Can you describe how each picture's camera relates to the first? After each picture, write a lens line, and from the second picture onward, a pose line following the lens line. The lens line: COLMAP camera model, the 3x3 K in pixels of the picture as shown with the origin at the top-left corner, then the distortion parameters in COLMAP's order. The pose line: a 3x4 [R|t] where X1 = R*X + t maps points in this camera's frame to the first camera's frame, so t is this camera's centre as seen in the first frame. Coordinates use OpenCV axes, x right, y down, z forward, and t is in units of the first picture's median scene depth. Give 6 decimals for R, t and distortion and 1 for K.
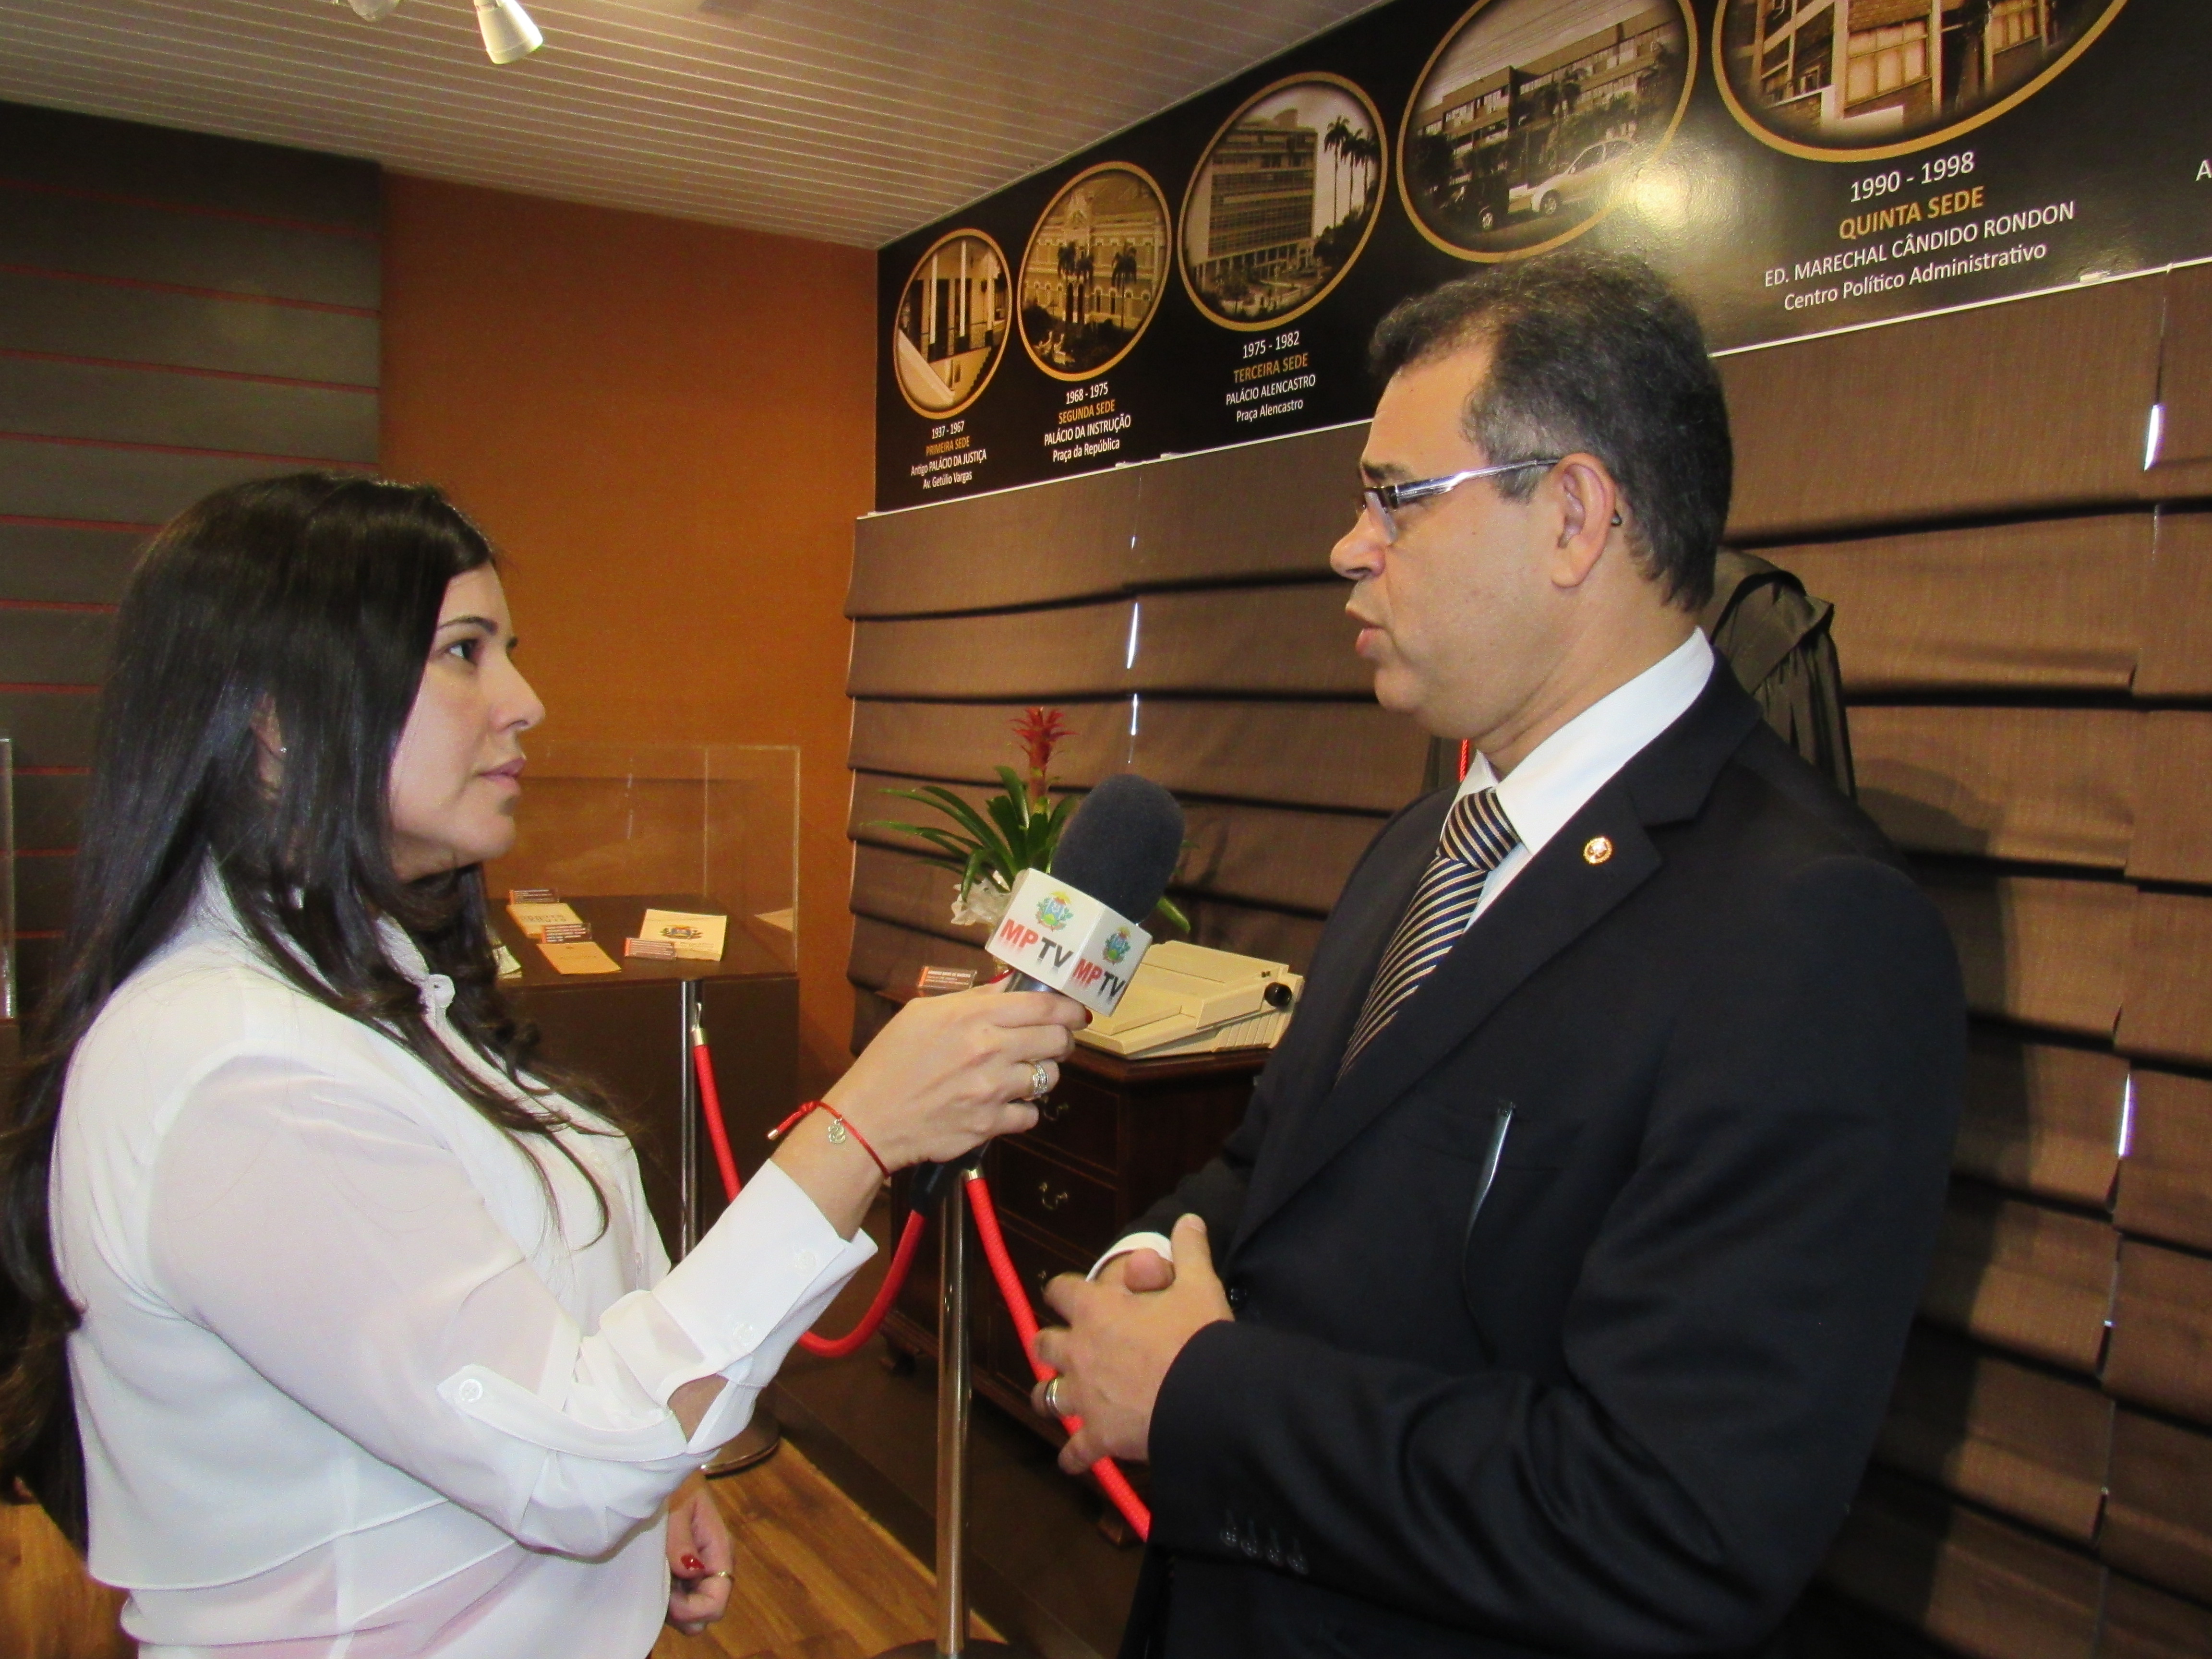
lens RADIAL K [[1842.4, 0, 1106.0], [0, 1842.4, 829.5], [0, 0, 1]] dist [-0.009349, 0.007132]
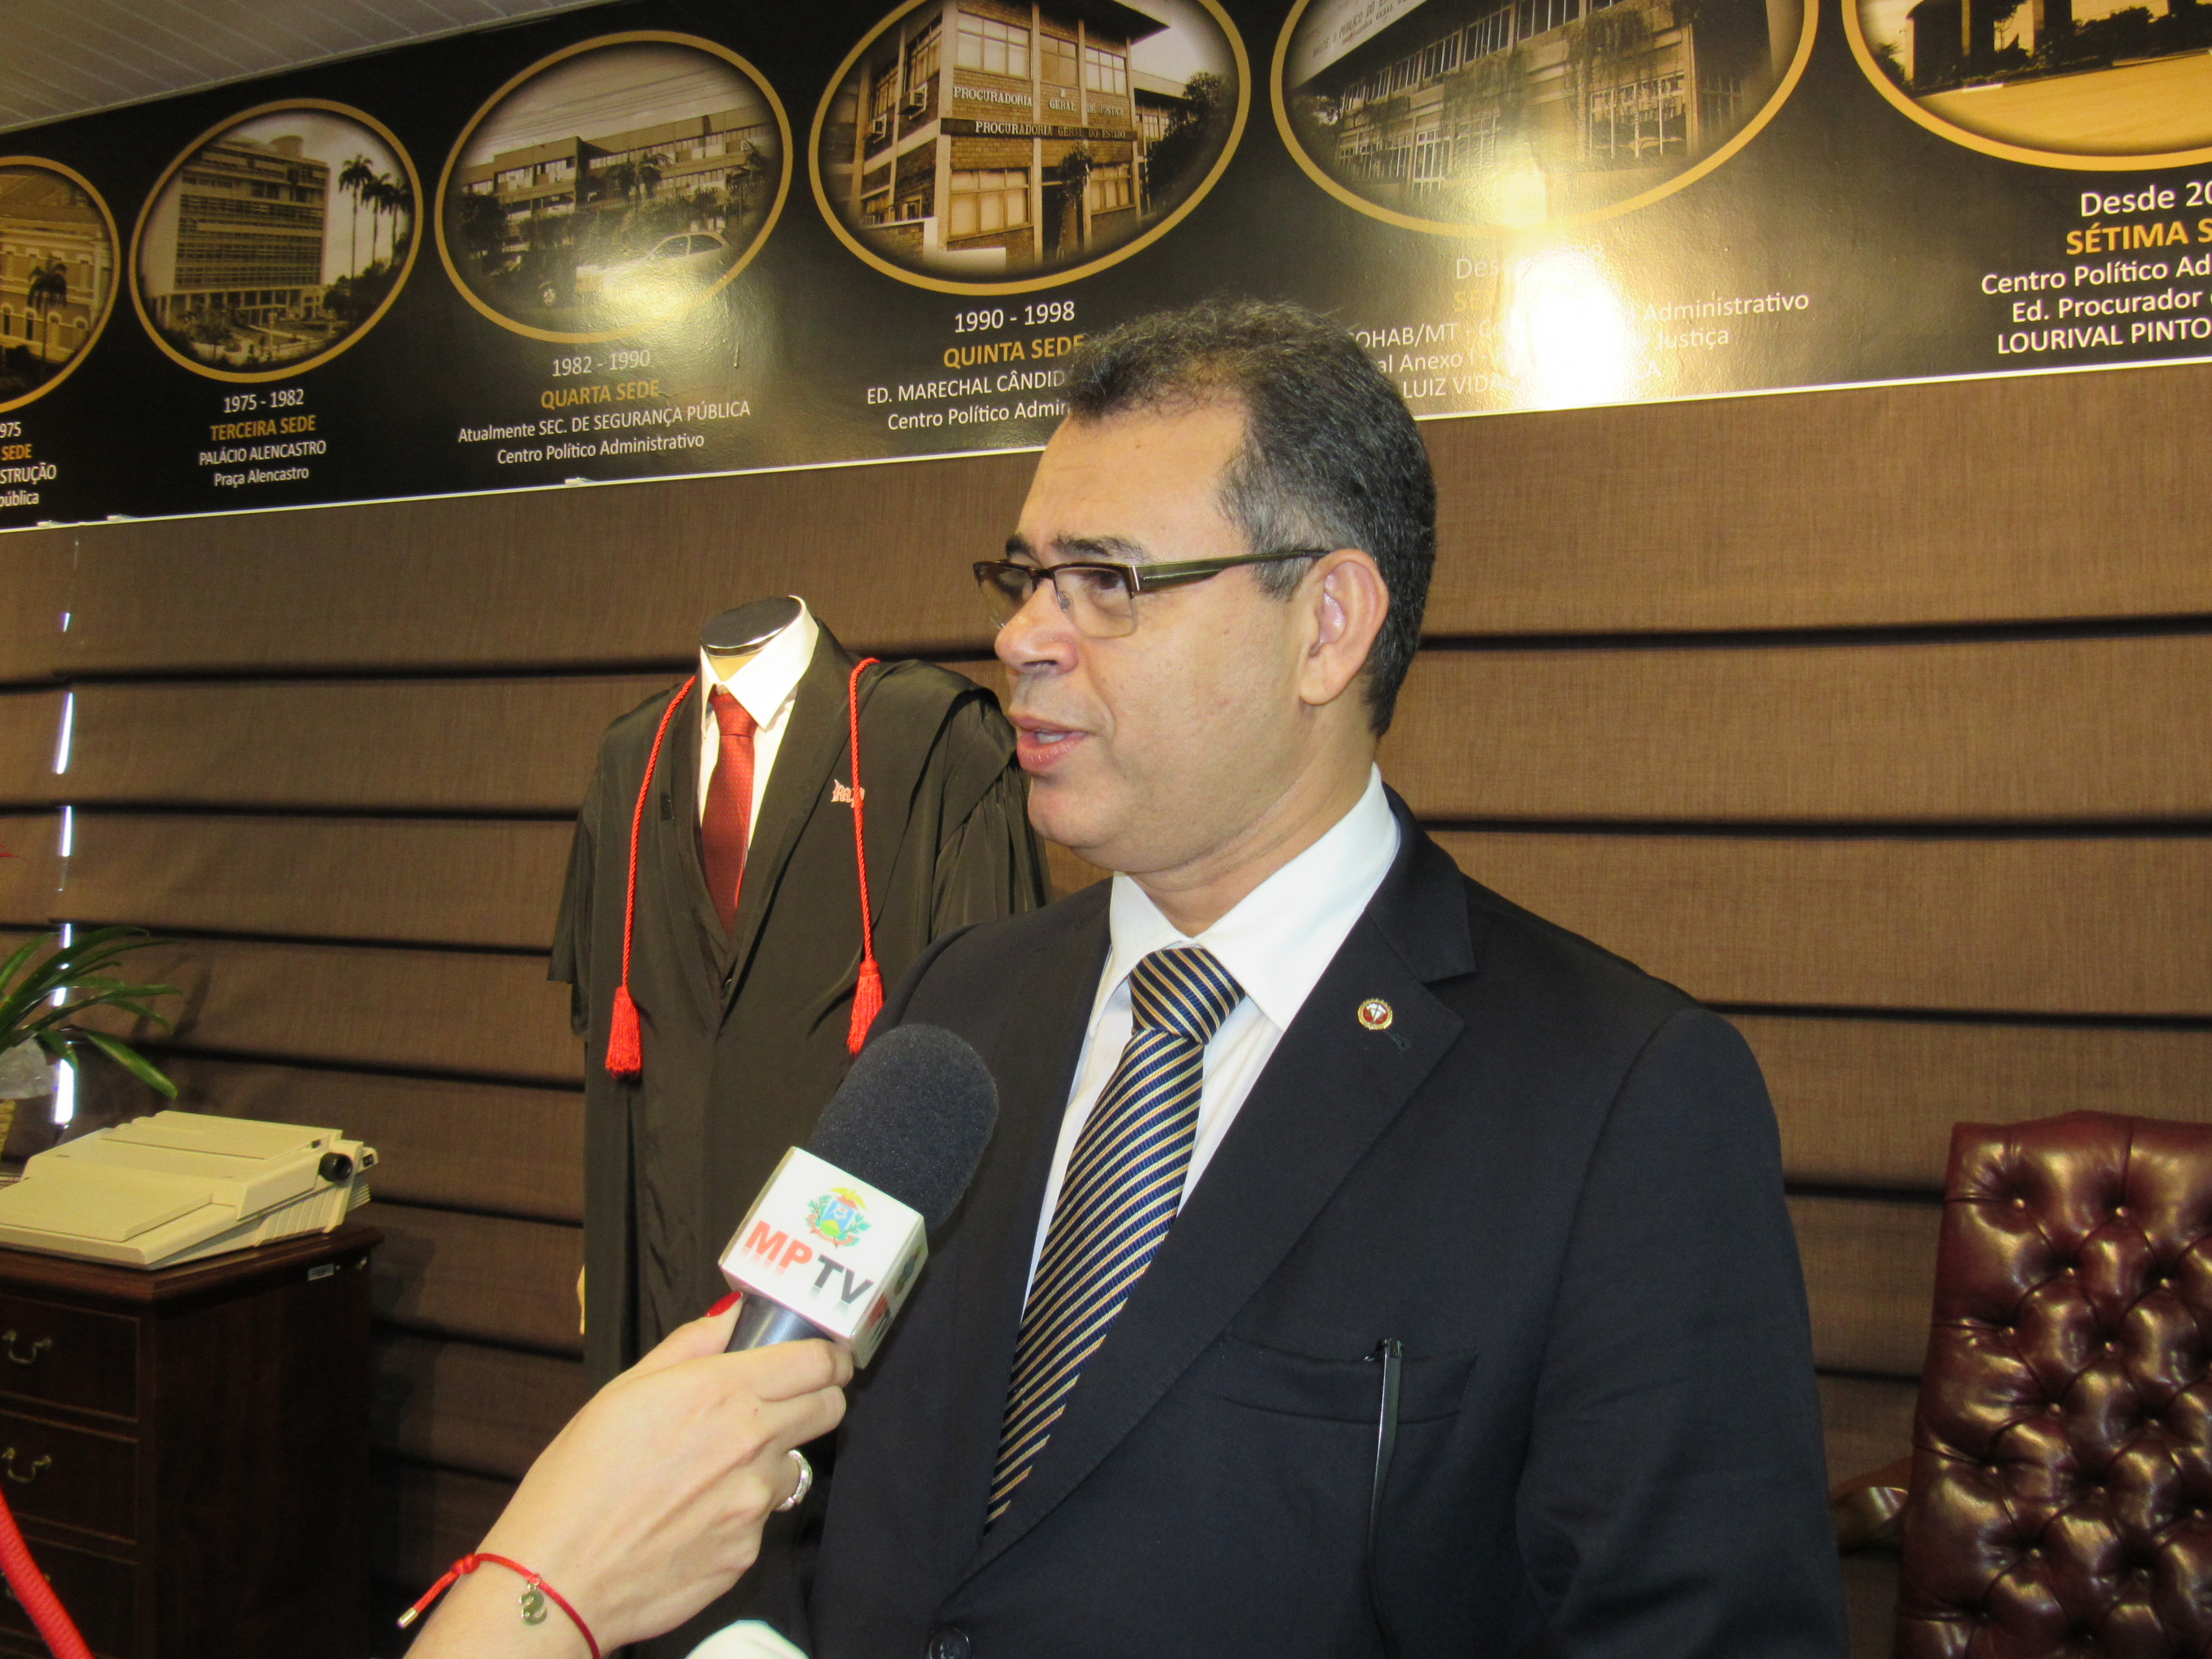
lens RADIAL K [[1842.4, 0, 1106.0], [0, 1842.4, 829.5], [0, 0, 1]] dist [-0.009349, 0.007132]
pose [[0.825031, -0.002315, 0.565083, -0.082901], [0.035858, 0.998191, -0.048264, -0.009743], [-0.563949, 0.060082, 0.823621, 0.098076]]
